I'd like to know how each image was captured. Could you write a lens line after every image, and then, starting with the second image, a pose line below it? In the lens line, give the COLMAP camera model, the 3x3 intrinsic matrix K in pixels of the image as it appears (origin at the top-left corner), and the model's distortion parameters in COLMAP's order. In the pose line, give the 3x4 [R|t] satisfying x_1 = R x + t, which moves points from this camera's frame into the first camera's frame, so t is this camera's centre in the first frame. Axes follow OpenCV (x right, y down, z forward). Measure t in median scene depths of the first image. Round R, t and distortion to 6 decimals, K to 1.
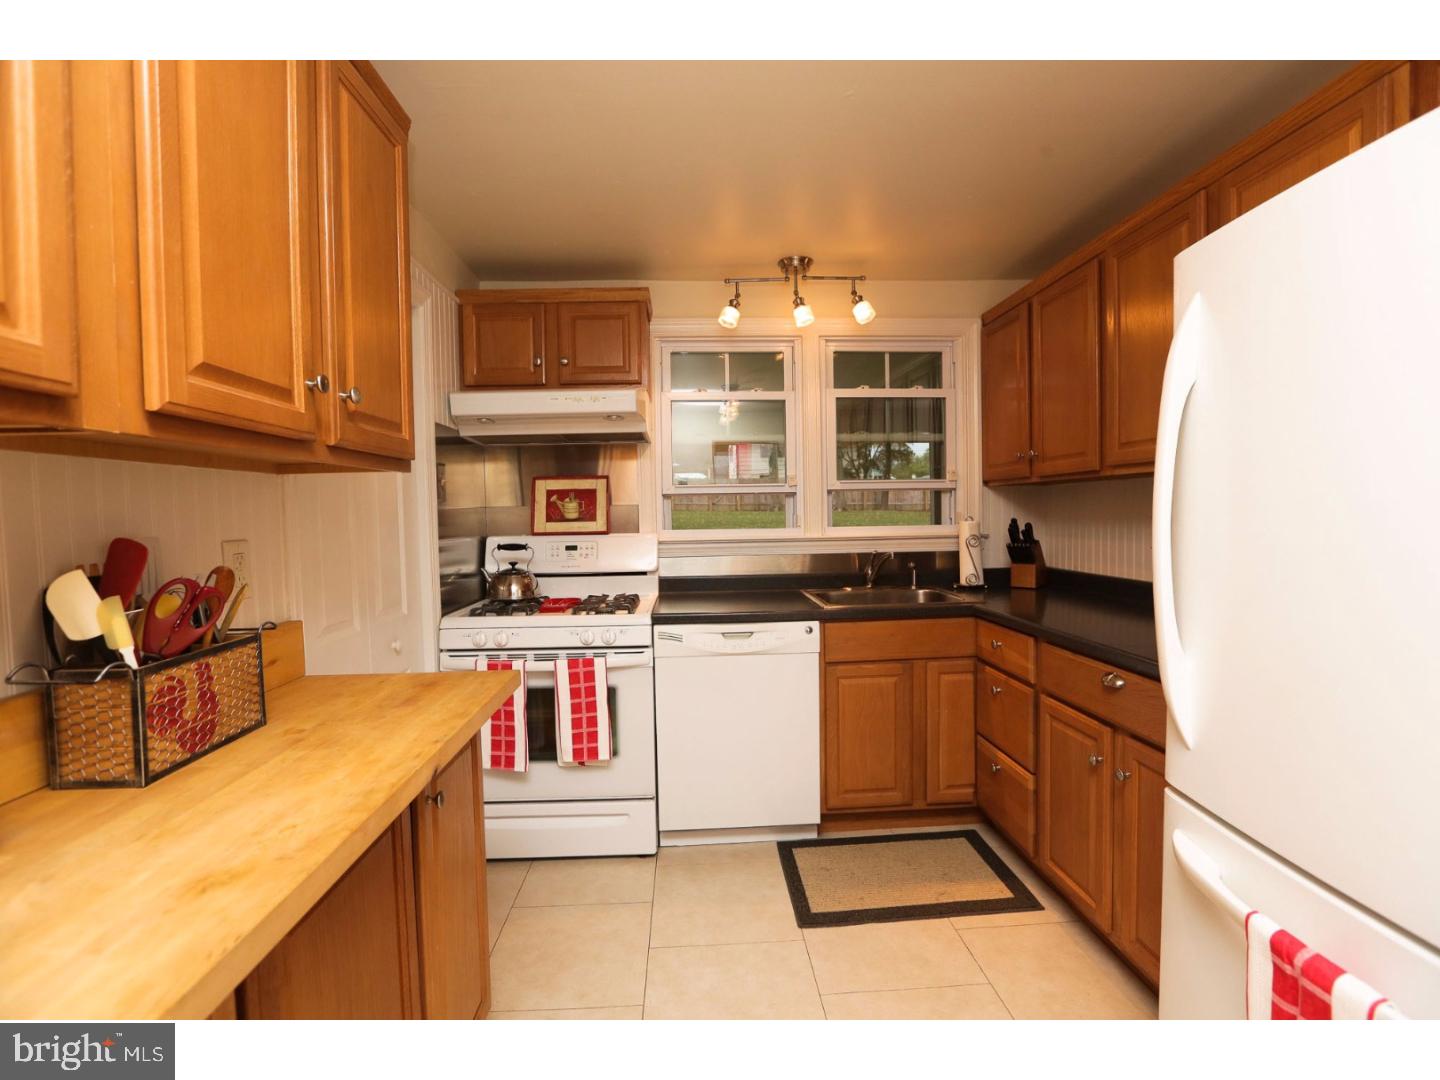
lens RADIAL K [[665.1, 0, 721.5], [0, 665.1, 541.3], [0, 0, 1]] dist [-0.035667, 0.012803]
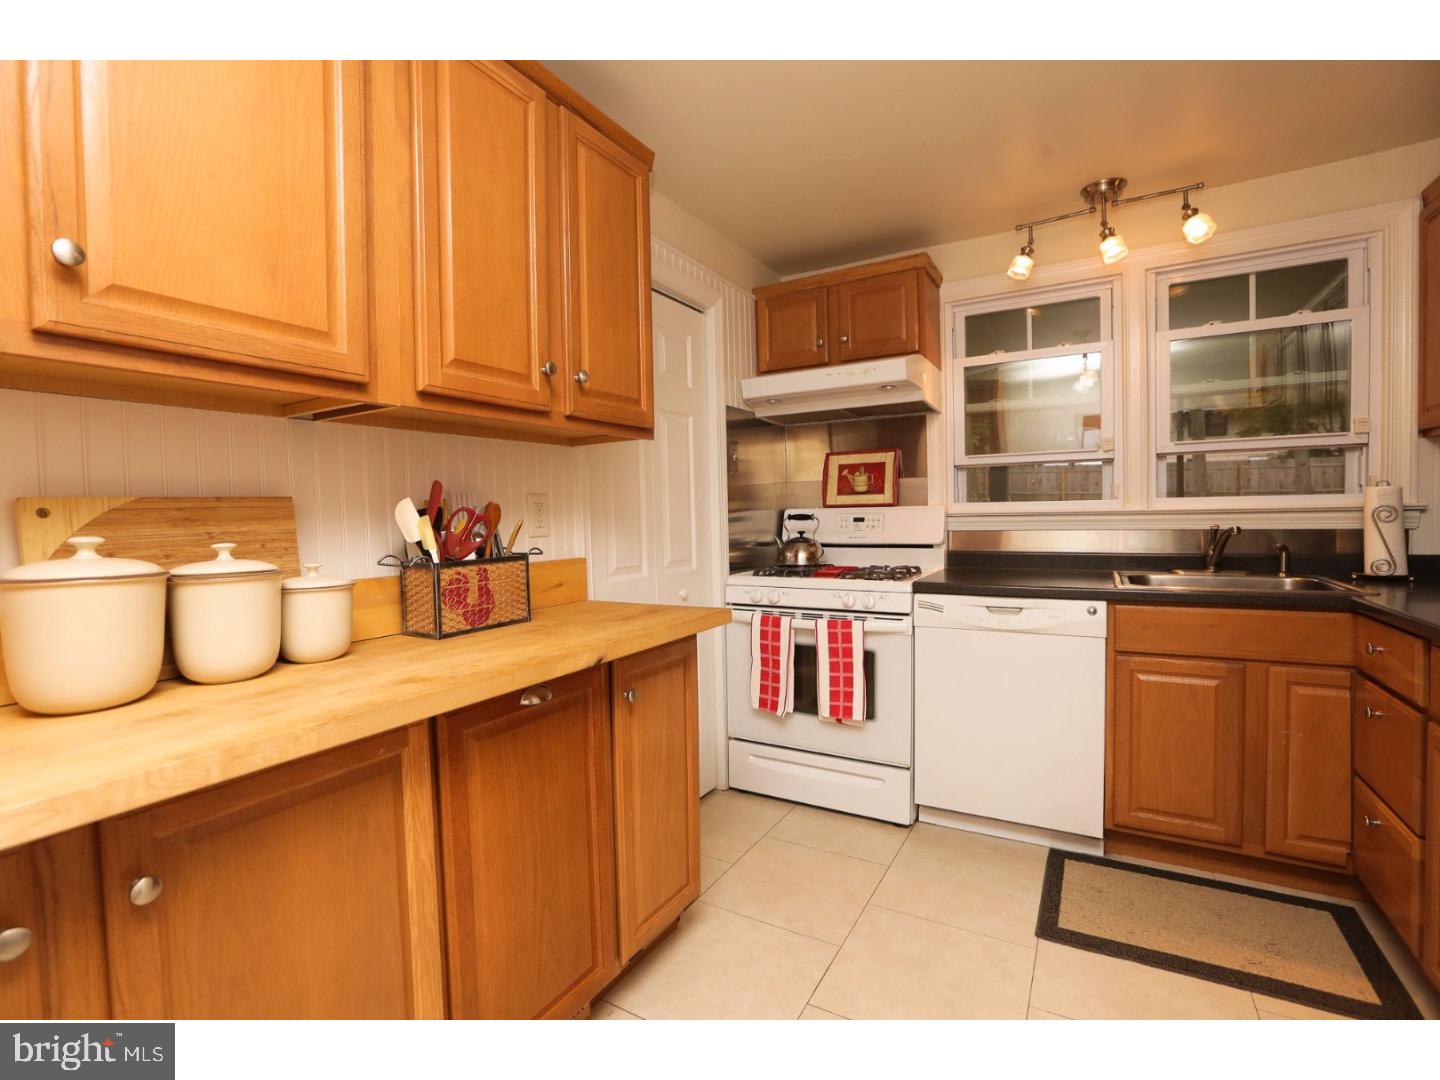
lens RADIAL K [[665.1, 0, 719.9], [0, 665.1, 537.4], [0, 0, 1]] dist [-0.035667, 0.012803]
pose [[0.837492, 0.021009, -0.546046, 0.189811], [-0.019221, 0.999775, 0.008986, 0.038857], [0.546112, 0.002970, 0.837707, 0.018330]]
